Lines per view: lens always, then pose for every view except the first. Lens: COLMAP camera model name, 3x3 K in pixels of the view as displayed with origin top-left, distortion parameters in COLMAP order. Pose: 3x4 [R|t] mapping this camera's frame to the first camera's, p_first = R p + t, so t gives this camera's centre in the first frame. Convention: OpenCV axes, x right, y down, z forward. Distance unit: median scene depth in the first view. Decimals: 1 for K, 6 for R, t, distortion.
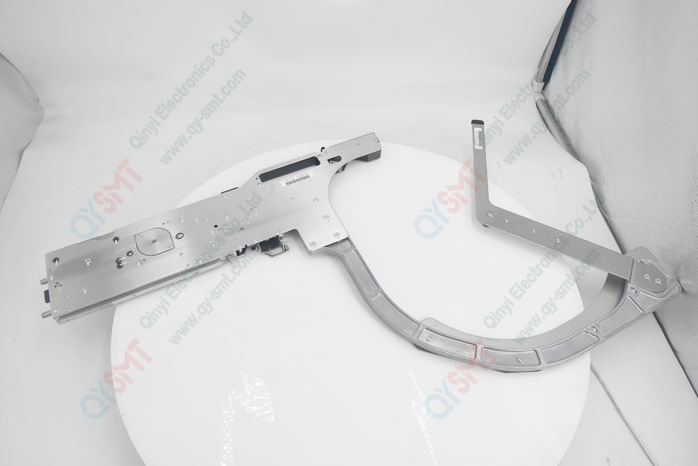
lens RADIAL K [[472.7, 0, 339.4], [0, 472.7, 237.9], [0, 0, 1]] dist [-0.111677, 0.044924]
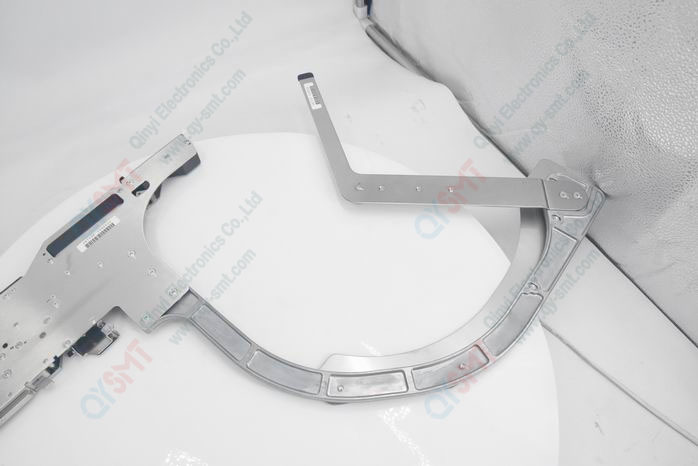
lens RADIAL K [[472.7, 0, 340.0], [0, 472.7, 244.6], [0, 0, 1]] dist [-0.111677, 0.044924]
pose [[0.908461, -0.371981, 0.190601, 0.113961], [0.357382, 0.927777, 0.107280, -0.058004], [-0.216741, -0.029343, 0.975788, 0.254034]]
